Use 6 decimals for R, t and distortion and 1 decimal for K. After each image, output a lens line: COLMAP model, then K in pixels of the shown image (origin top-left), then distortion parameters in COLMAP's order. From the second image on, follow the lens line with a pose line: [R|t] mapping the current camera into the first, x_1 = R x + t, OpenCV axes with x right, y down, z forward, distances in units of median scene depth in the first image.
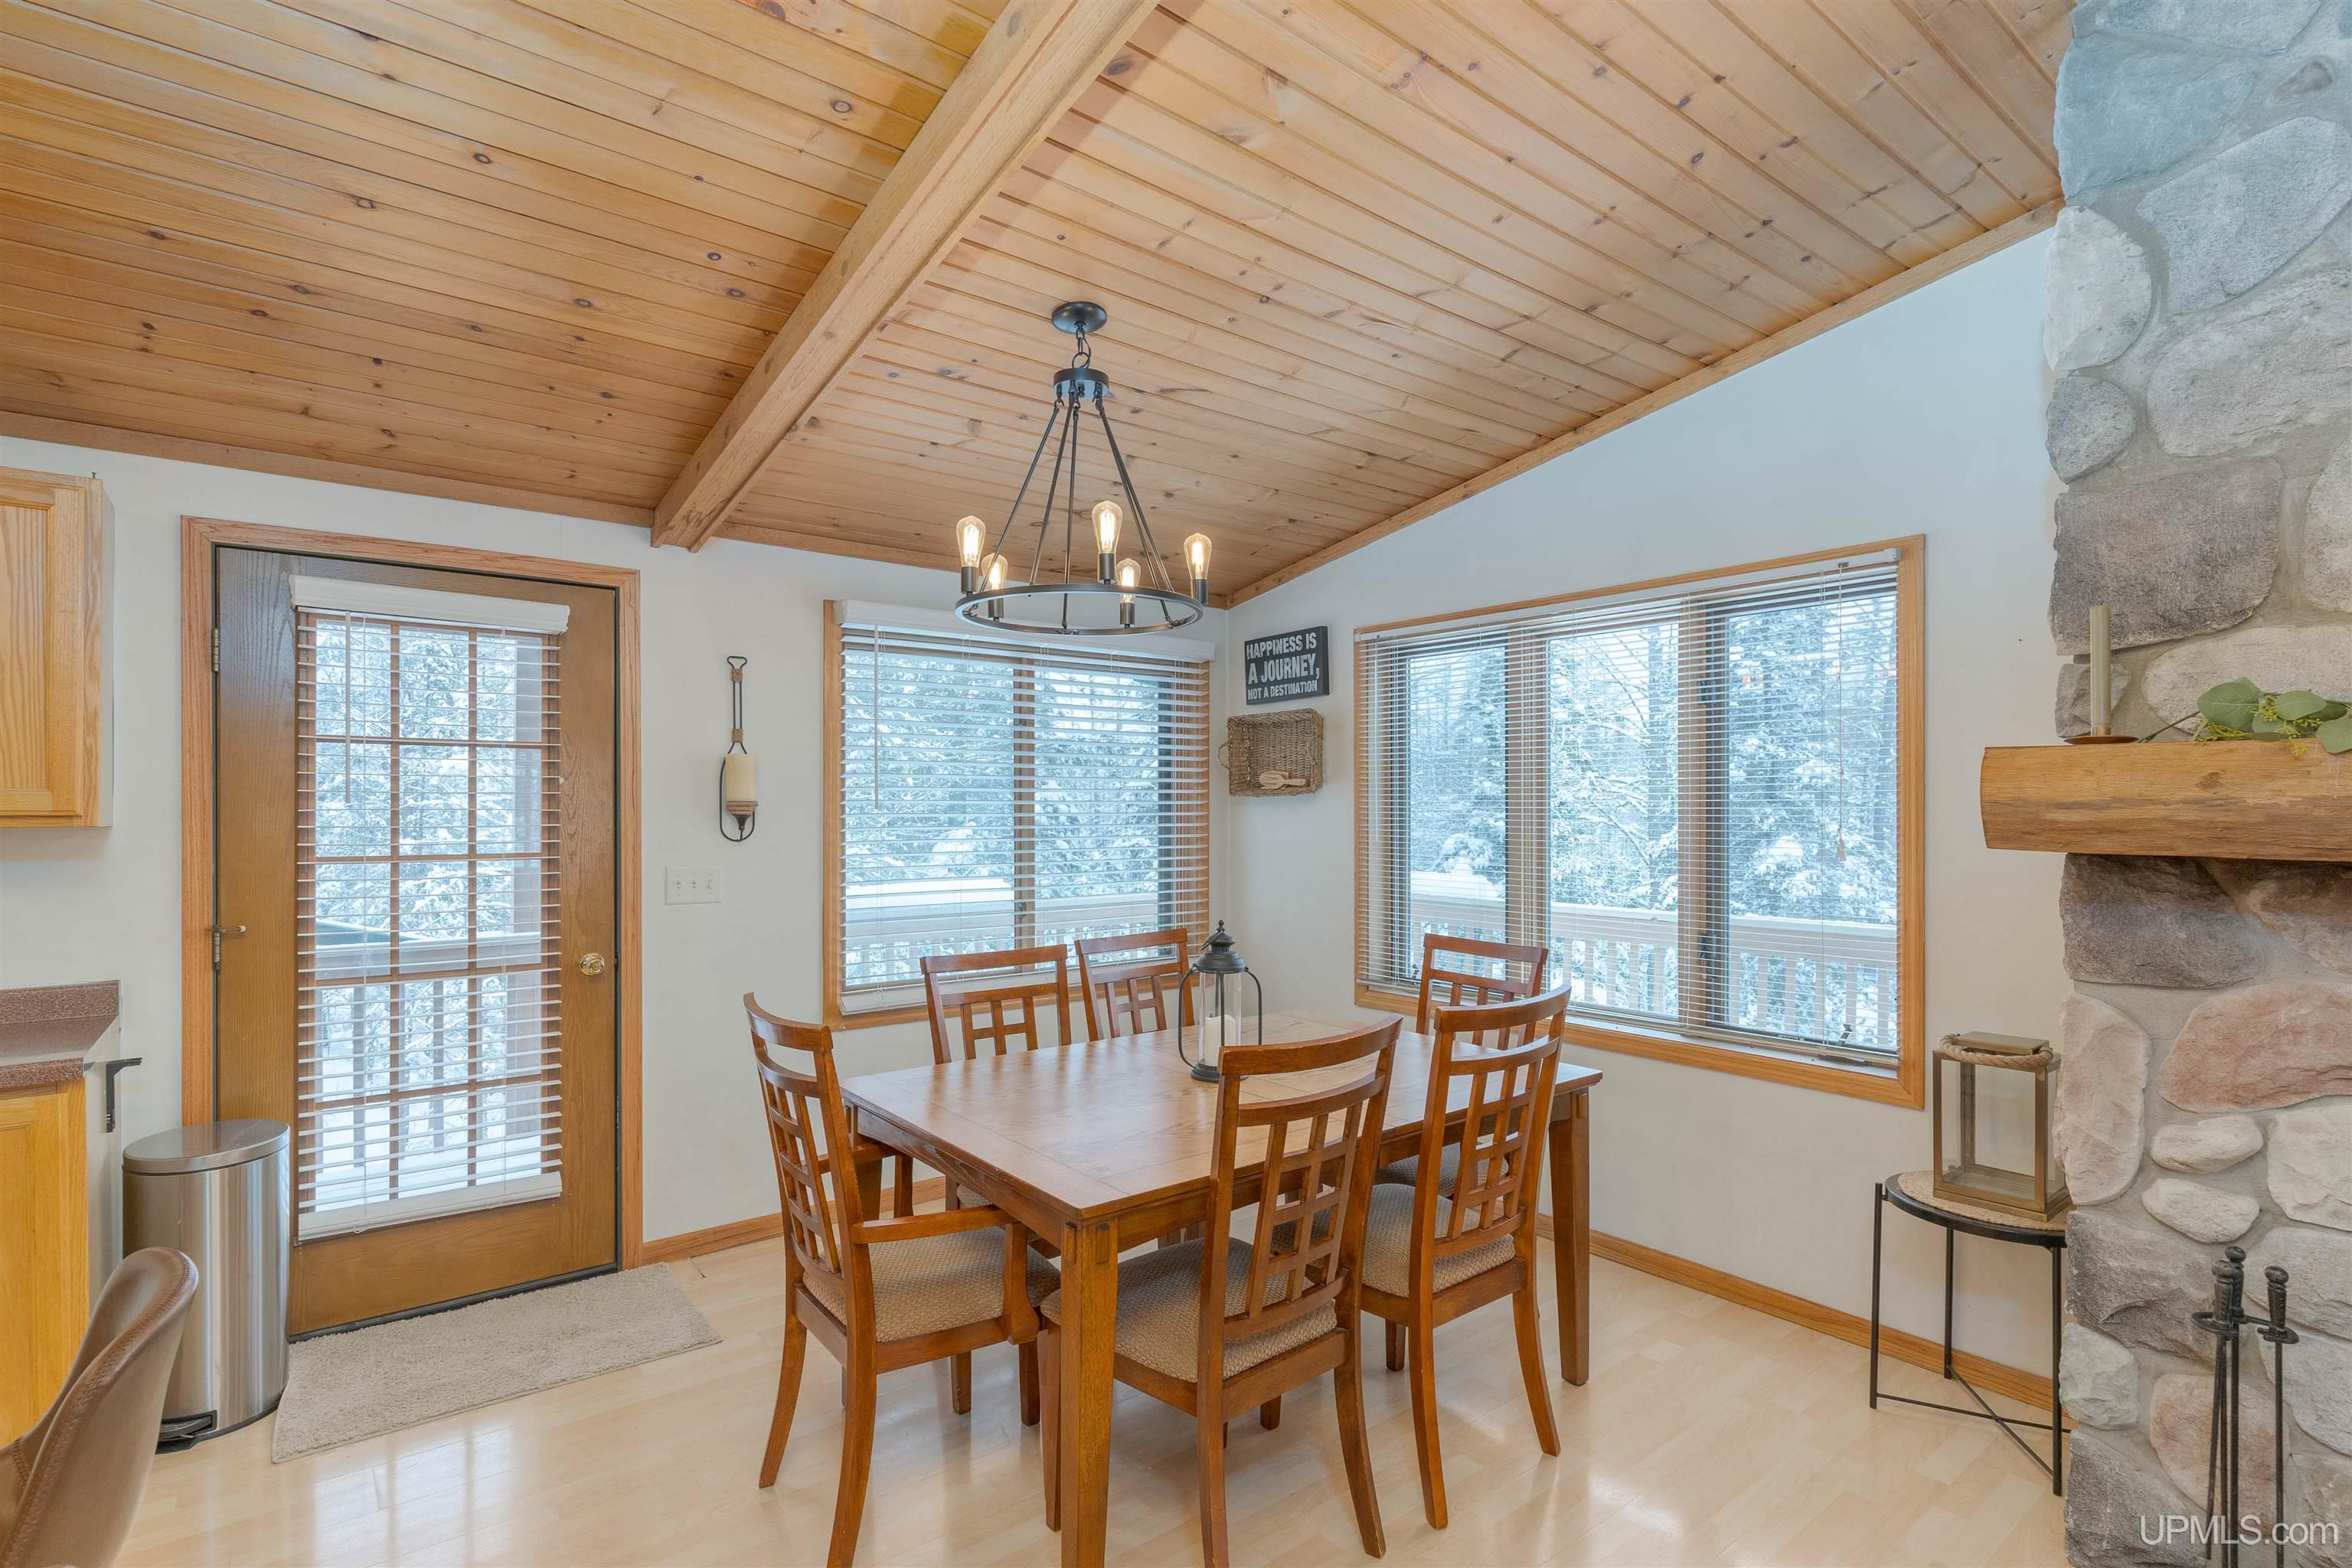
lens RADIAL K [[1135.8, 0, 1161.8], [0, 1135.8, 807.8], [0, 0, 1]] dist [0.001987, -0.001013]
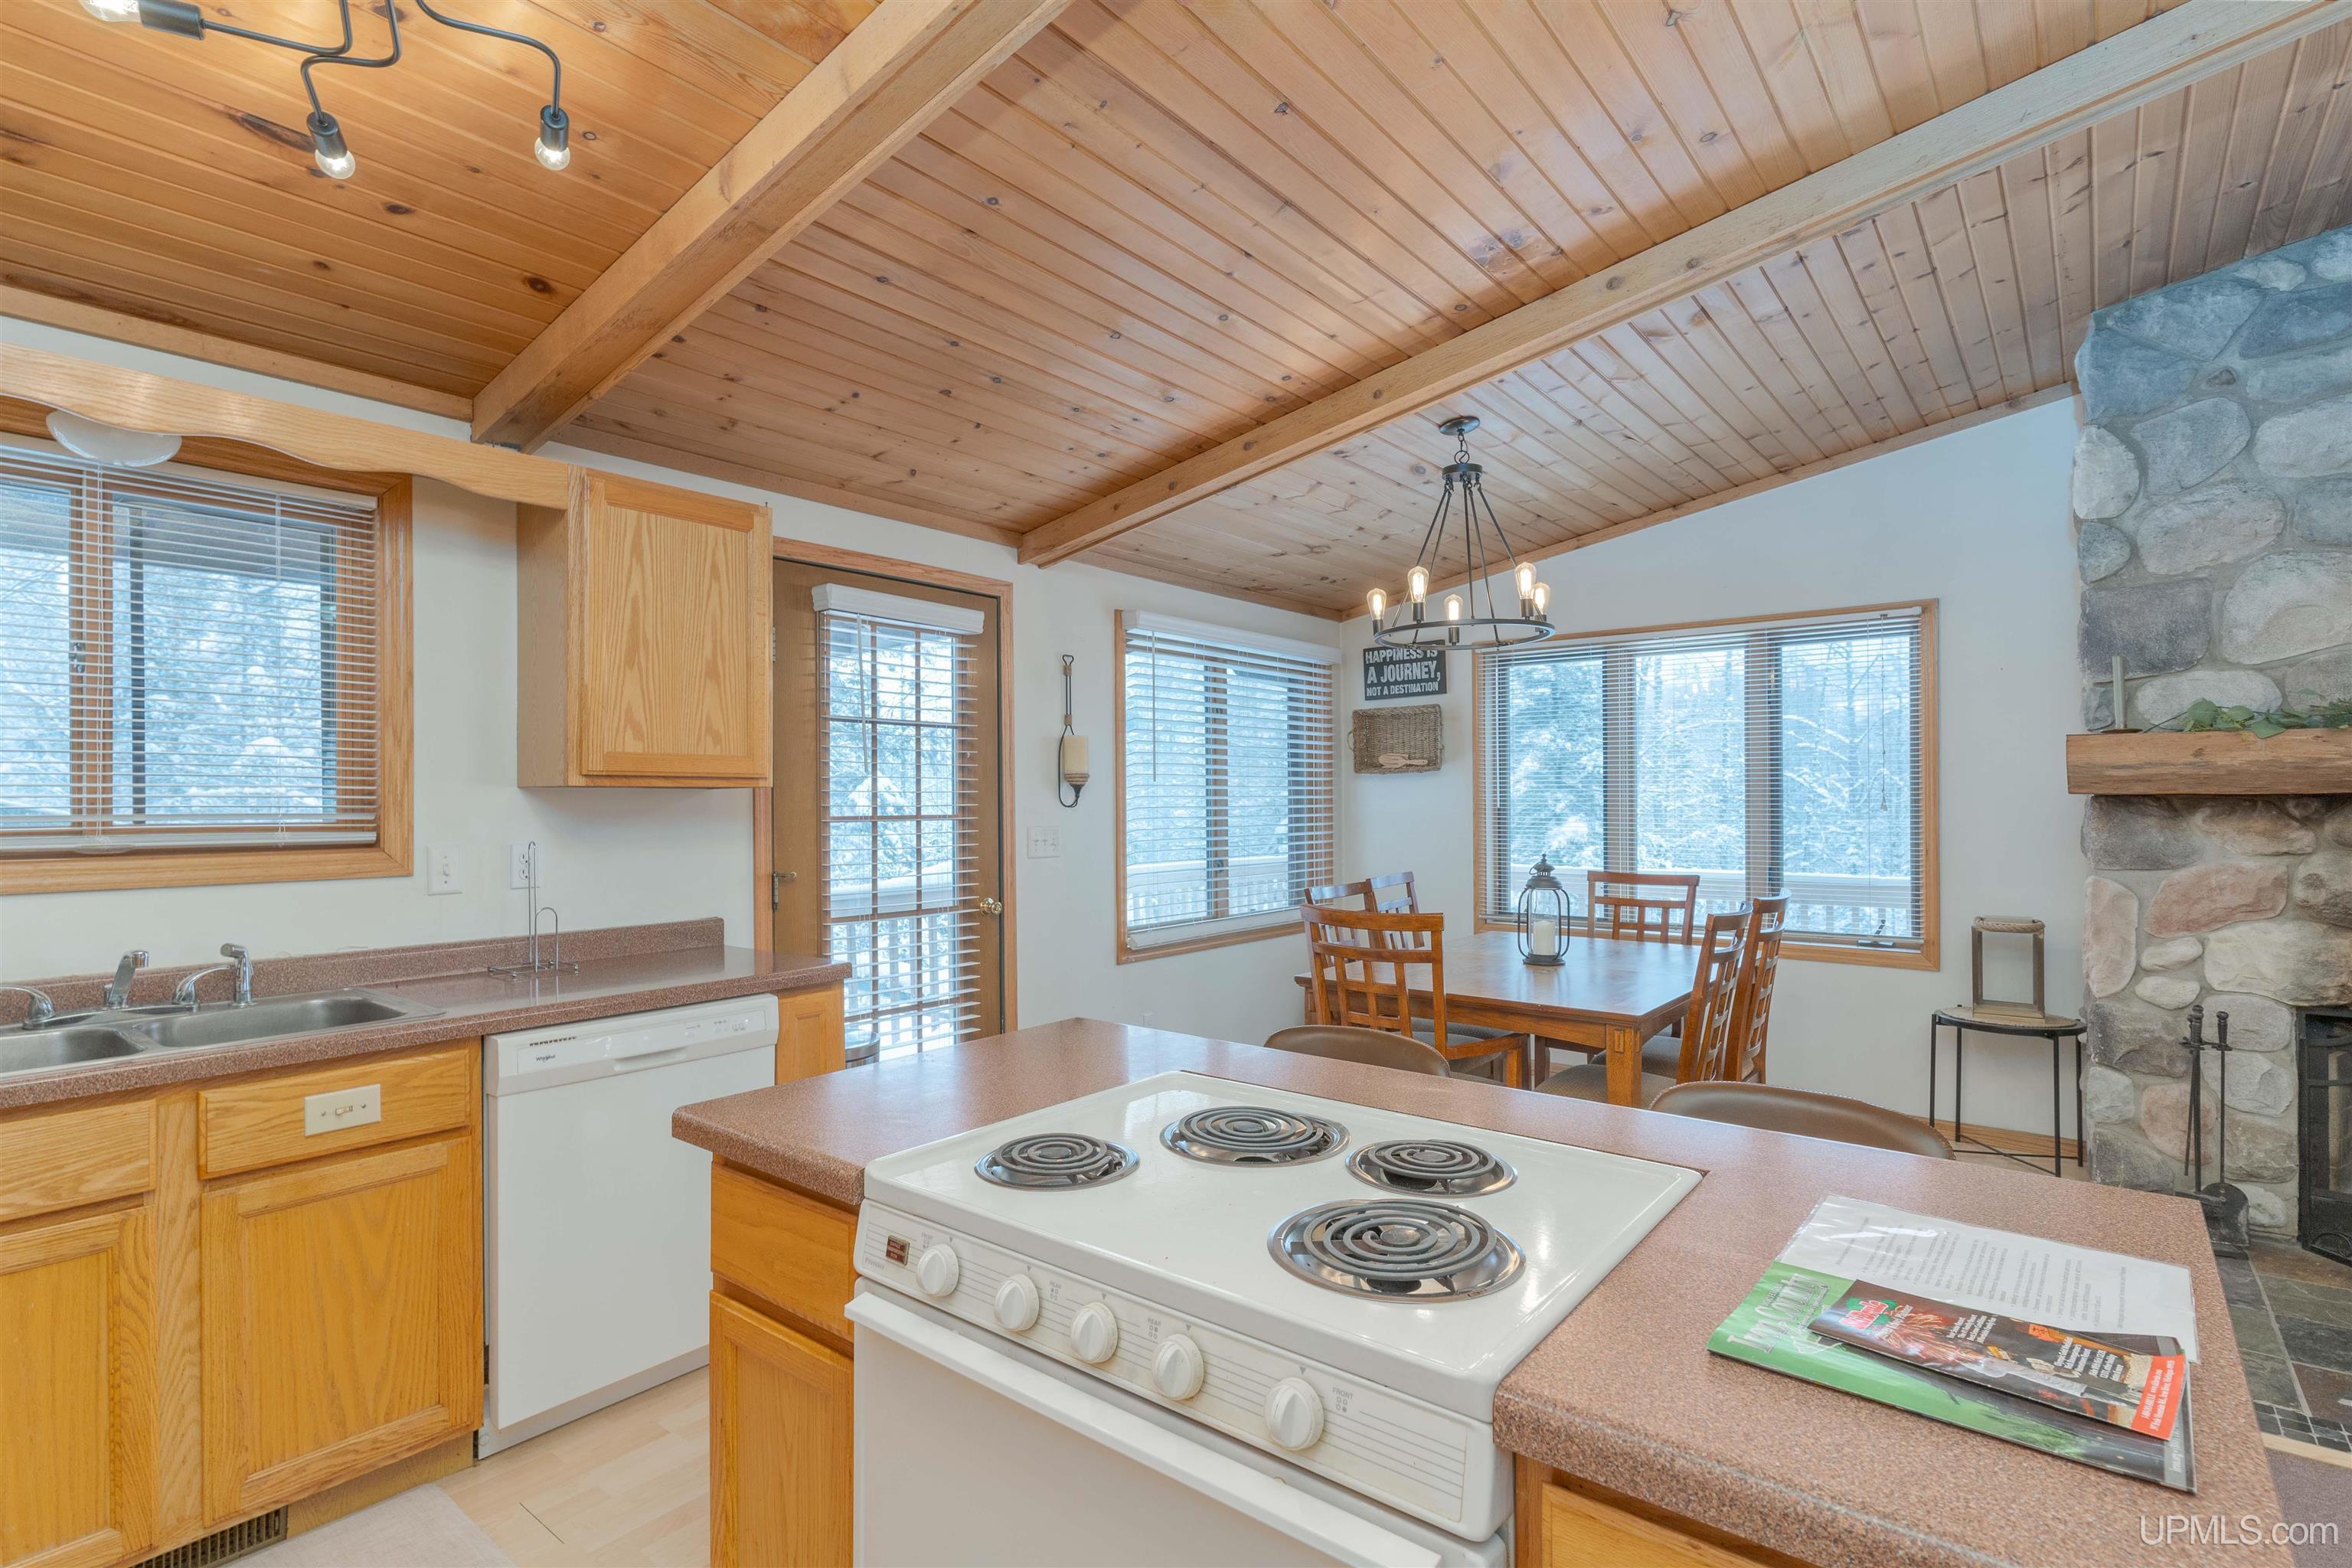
lens RADIAL K [[1135.8, 0, 1176.4], [0, 1135.8, 796.3], [0, 0, 1]] dist [0.001987, -0.001013]
pose [[0.973821, -0.003525, 0.227289, -0.663922], [0.004154, 0.999989, -0.002287, 0.026353], [-0.227278, 0.003171, 0.973825, -0.258431]]
